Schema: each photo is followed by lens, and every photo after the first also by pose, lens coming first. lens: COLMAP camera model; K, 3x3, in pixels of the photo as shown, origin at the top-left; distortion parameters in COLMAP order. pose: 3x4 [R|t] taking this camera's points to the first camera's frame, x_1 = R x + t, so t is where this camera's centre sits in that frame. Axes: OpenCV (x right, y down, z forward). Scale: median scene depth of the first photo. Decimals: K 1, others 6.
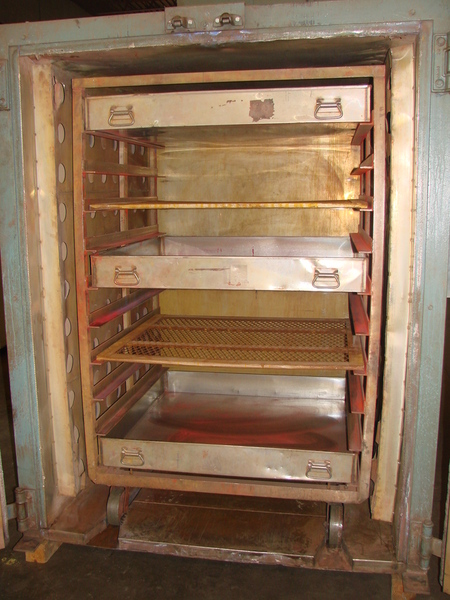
lens RADIAL K [[641.0, 0, 225.0], [0, 641.0, 300.0], [0, 0, 1]] dist [-0.236376, 0.356100]
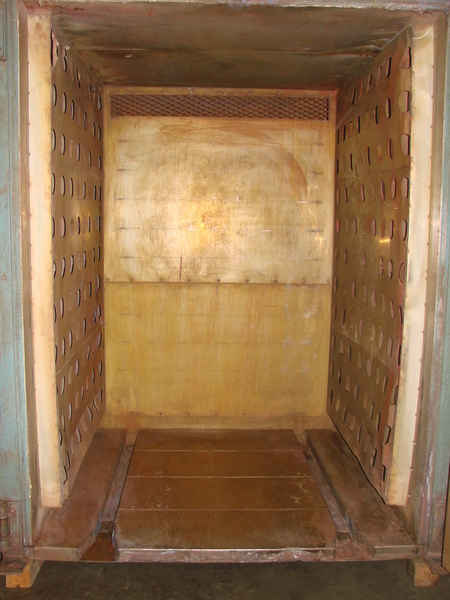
lens RADIAL K [[641.0, 0, 225.0], [0, 641.0, 300.0], [0, 0, 1]] dist [-0.236376, 0.356100]
pose [[0.976320, -0.004914, 0.216277, -0.218164], [0.013520, 0.999174, -0.038332, 0.064500], [-0.215910, 0.040348, 0.975579, 0.087874]]
